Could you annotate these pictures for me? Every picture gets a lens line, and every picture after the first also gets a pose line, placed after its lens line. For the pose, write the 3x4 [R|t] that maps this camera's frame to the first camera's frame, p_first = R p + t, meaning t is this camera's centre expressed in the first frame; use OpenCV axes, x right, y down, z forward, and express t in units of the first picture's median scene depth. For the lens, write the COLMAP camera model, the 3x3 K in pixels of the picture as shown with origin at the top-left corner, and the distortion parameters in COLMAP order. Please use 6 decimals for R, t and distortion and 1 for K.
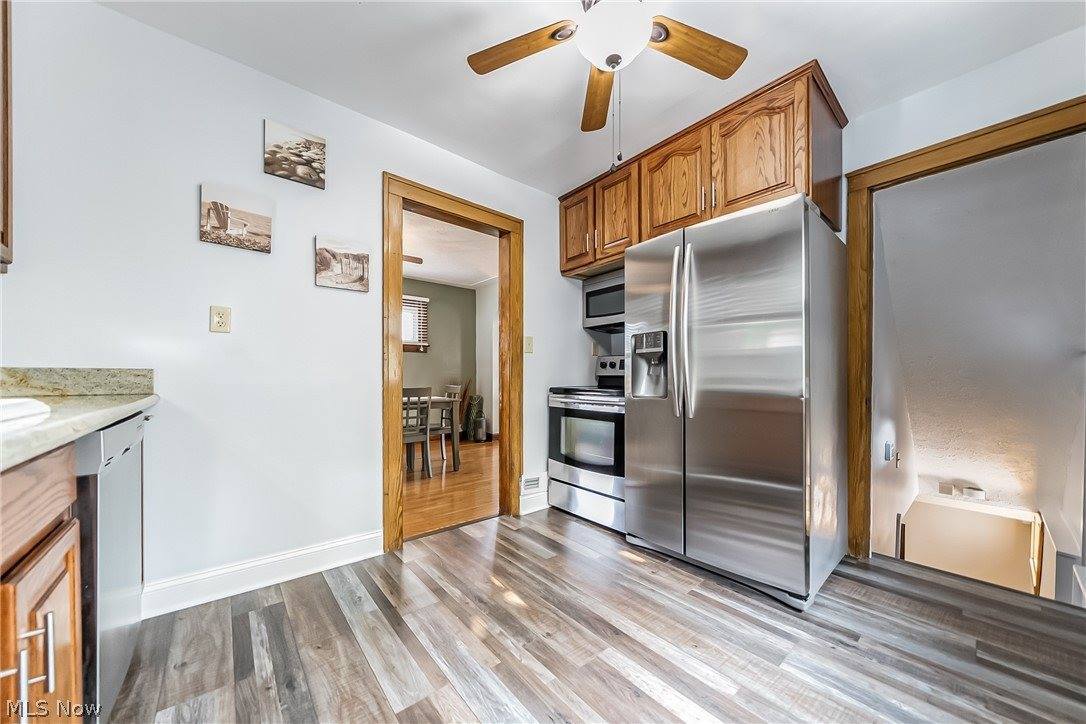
lens RADIAL K [[381.1, 0, 546.0], [0, 381.1, 379.4], [0, 0, 1]] dist [-0.001505, -0.000147]
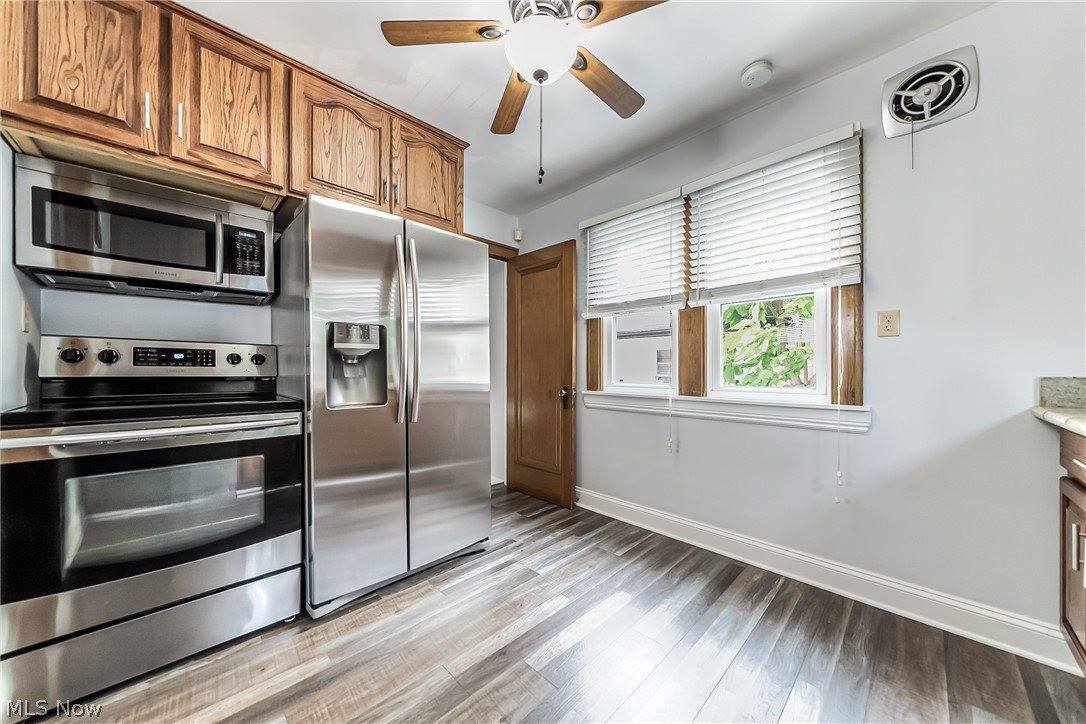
lens RADIAL K [[379.5, 0, 543.0], [0, 379.5, 362.0], [0, 0, 1]] dist [0.010843, -0.000120]
pose [[-0.066971, 0.016057, 0.997626, -0.598470], [0.001239, 0.999871, -0.016010, -0.032455], [-0.997754, 0.000163, -0.066982, 0.741376]]
